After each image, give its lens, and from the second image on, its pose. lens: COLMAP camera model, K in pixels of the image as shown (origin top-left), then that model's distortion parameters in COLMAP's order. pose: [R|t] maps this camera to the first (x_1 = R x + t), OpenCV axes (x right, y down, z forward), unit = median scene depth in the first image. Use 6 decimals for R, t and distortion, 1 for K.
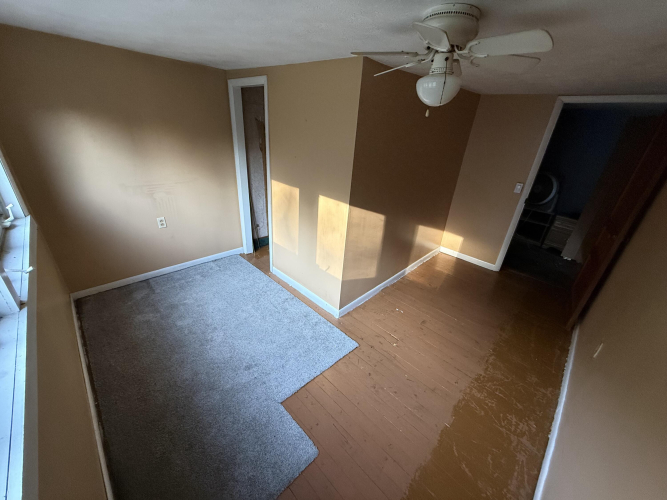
lens RADIAL K [[264.6, 0, 331.4], [0, 264.6, 247.9], [0, 0, 1]] dist [0.000625, -0.000227]
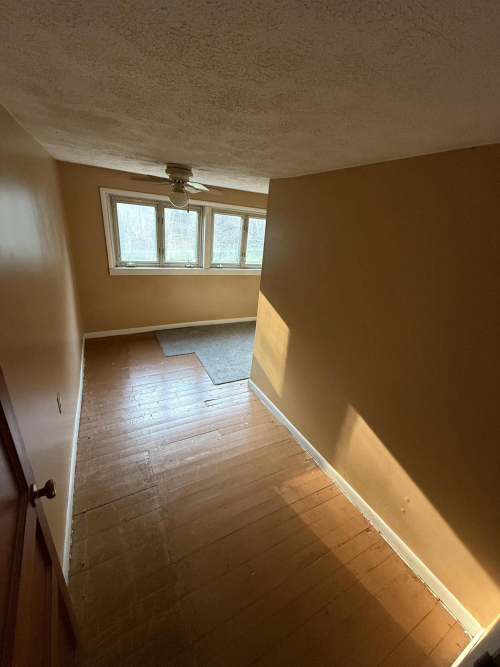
lens RADIAL K [[264.6, 0, 250.0], [0, 264.6, 333.5], [0, 0, 1]] dist [0.000625, -0.000227]
pose [[-0.290280, 0.275573, -0.916404, 0.965566], [-0.503043, 0.770705, 0.391103, -0.355577], [0.814055, 0.574520, -0.085095, 0.894036]]
